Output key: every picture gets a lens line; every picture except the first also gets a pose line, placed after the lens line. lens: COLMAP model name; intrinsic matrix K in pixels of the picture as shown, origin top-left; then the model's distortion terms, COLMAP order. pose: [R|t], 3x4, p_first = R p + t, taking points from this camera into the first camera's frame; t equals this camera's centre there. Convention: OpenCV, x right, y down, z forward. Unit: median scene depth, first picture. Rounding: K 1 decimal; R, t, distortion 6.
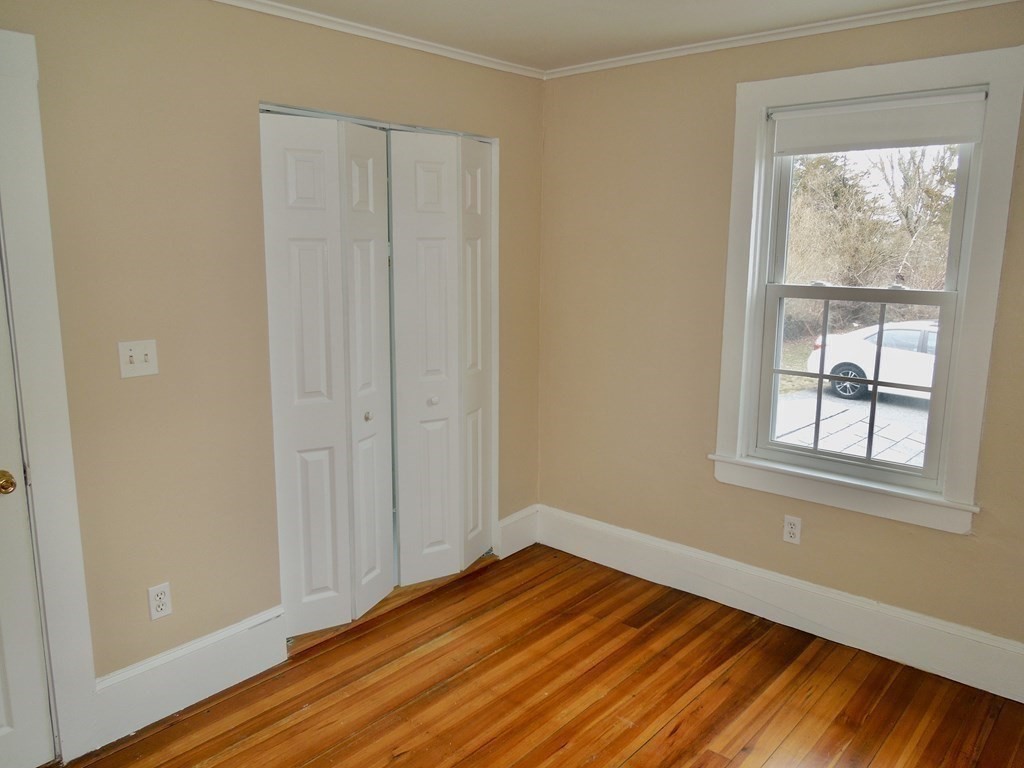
lens RADIAL K [[773.8, 0, 513.0], [0, 773.8, 383.0], [0, 0, 1]] dist [-0.002625, -0.000902]
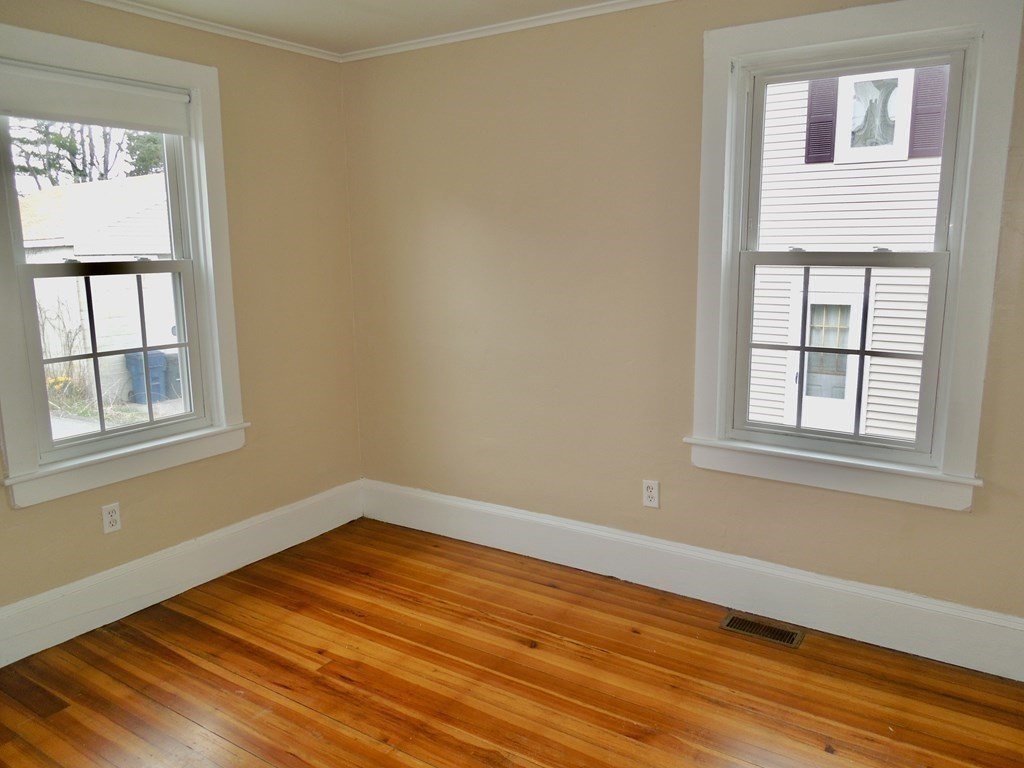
lens RADIAL K [[773.8, 0, 512.7], [0, 773.8, 384.7], [0, 0, 1]] dist [-0.002625, -0.000902]
pose [[-0.138581, -0.178807, 0.974076, -0.672265], [0.188050, 0.960921, 0.203146, -0.076262], [-0.972333, 0.211327, -0.099541, 0.639093]]
